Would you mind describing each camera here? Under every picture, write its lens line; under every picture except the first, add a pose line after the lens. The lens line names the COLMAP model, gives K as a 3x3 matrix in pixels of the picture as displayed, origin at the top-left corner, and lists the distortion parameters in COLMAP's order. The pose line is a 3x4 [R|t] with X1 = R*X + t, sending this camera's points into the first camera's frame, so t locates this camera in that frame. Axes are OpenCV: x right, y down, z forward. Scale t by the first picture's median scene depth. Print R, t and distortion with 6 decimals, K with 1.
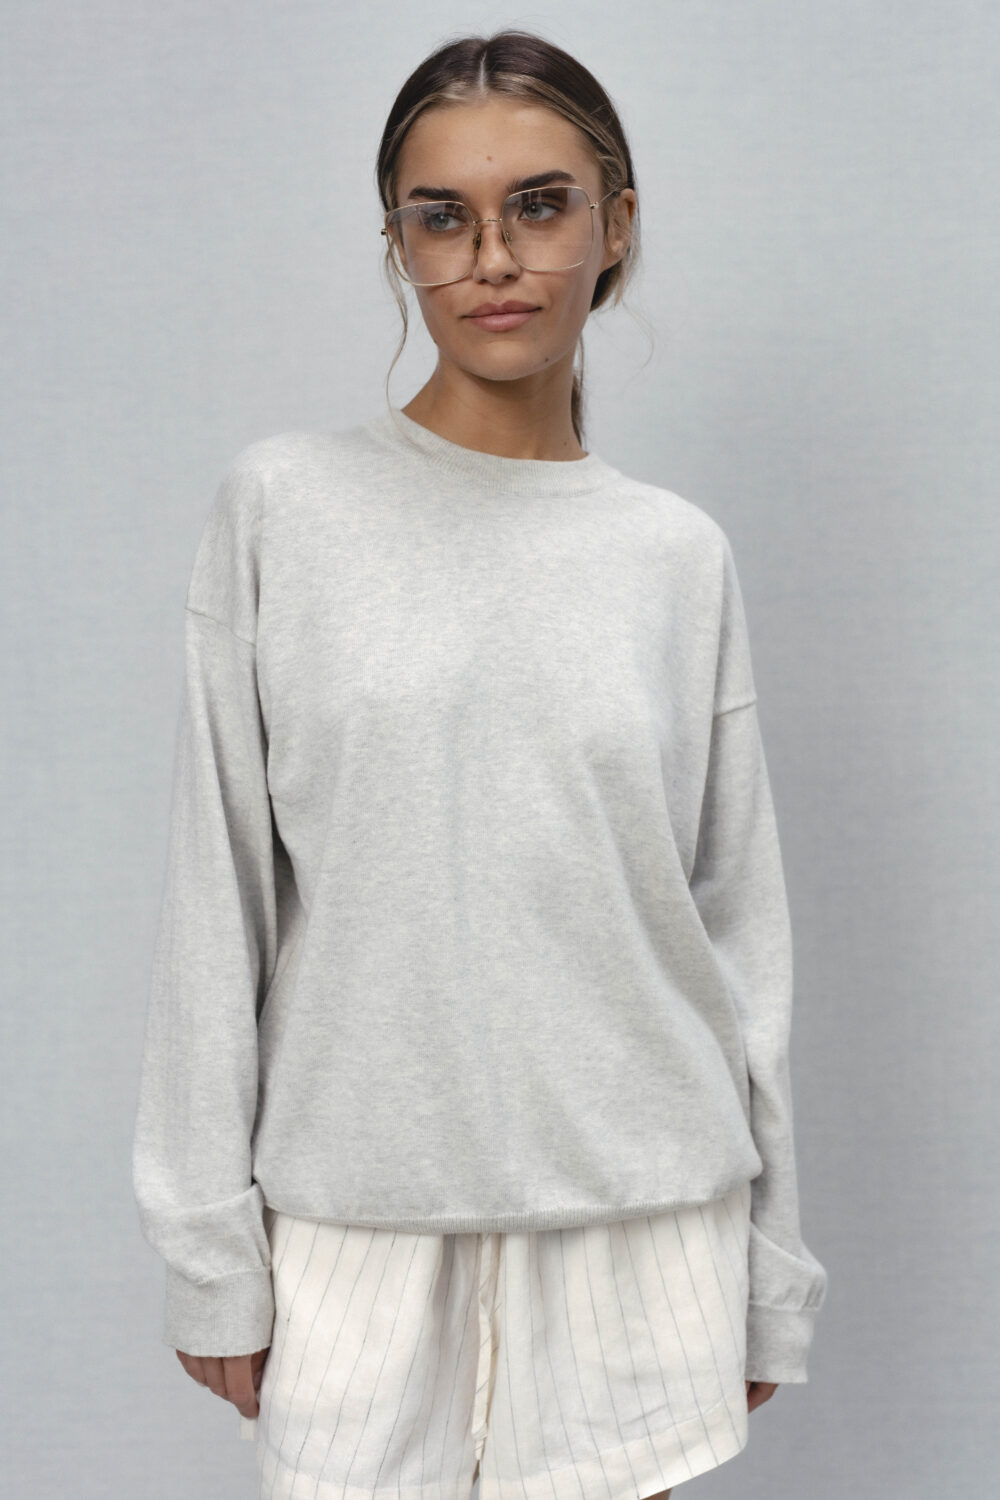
lens RADIAL K [[2099.6, 0, 432.8], [0, 2099.6, 751.9], [0, 0, 1]] dist [0.008474, 0.024320]
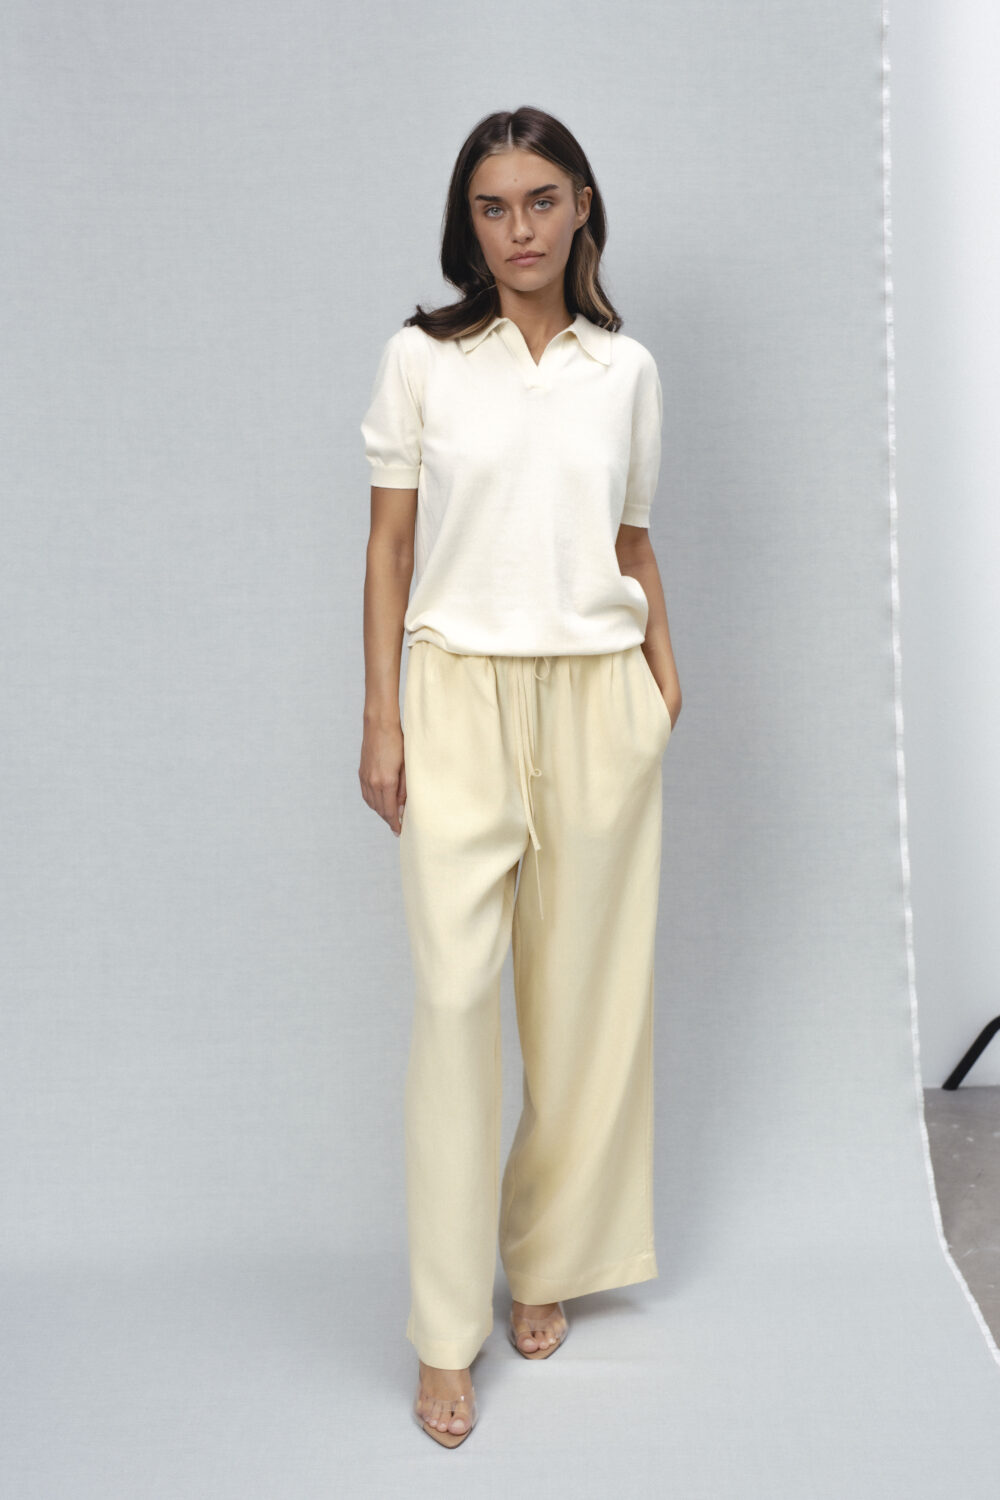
lens RADIAL K [[2145.1, 0, 529.7], [0, 2145.1, 738.7], [0, 0, 1]] dist [0.001464, -0.005700]
pose [[0.999709, 0.000423, -0.024100, 0.084245], [0.000565, 0.999160, 0.040965, 0.148643], [0.024097, -0.040966, 0.998870, -0.969063]]
